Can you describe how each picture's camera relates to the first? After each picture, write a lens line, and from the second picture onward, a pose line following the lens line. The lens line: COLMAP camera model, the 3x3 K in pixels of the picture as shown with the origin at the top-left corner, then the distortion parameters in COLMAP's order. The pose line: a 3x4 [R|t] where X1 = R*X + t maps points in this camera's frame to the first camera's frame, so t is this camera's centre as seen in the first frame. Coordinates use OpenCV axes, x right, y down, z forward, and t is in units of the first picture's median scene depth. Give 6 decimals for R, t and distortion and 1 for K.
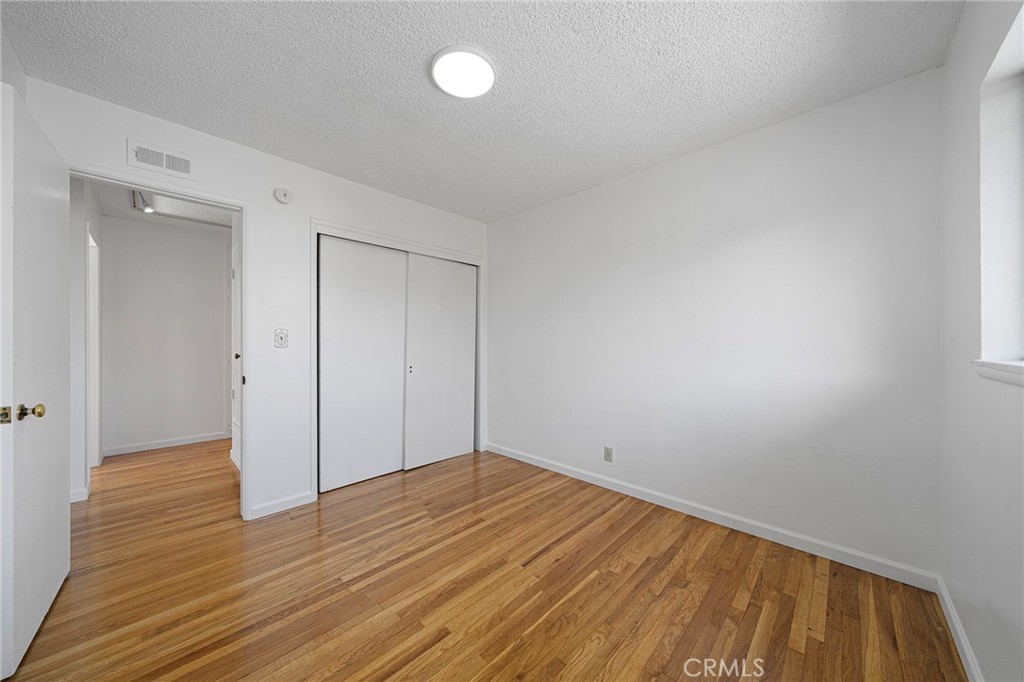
lens RADIAL K [[352.6, 0, 506.8], [0, 352.6, 339.8], [0, 0, 1]] dist [-0.003598, -0.000323]
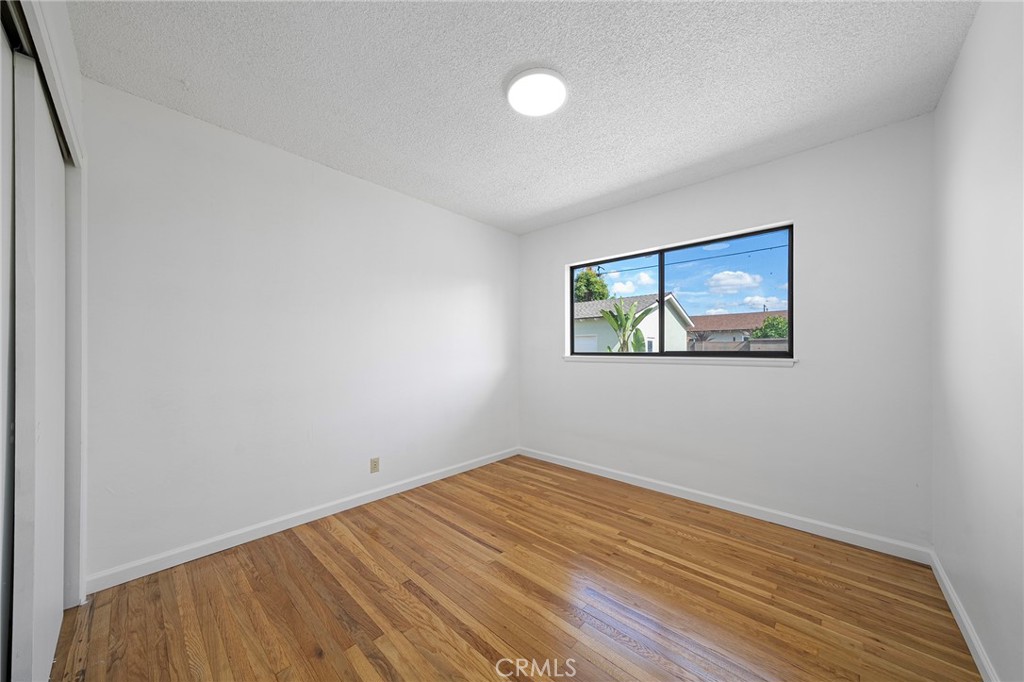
lens RADIAL K [[352.6, 0, 506.6], [0, 352.6, 348.0], [0, 0, 1]] dist [-0.003598, -0.000323]
pose [[-0.019605, 0.002637, 0.999804, -0.860073], [-0.004287, 0.999987, -0.002721, 0.003155], [-0.999799, -0.004340, -0.019593, 0.817607]]
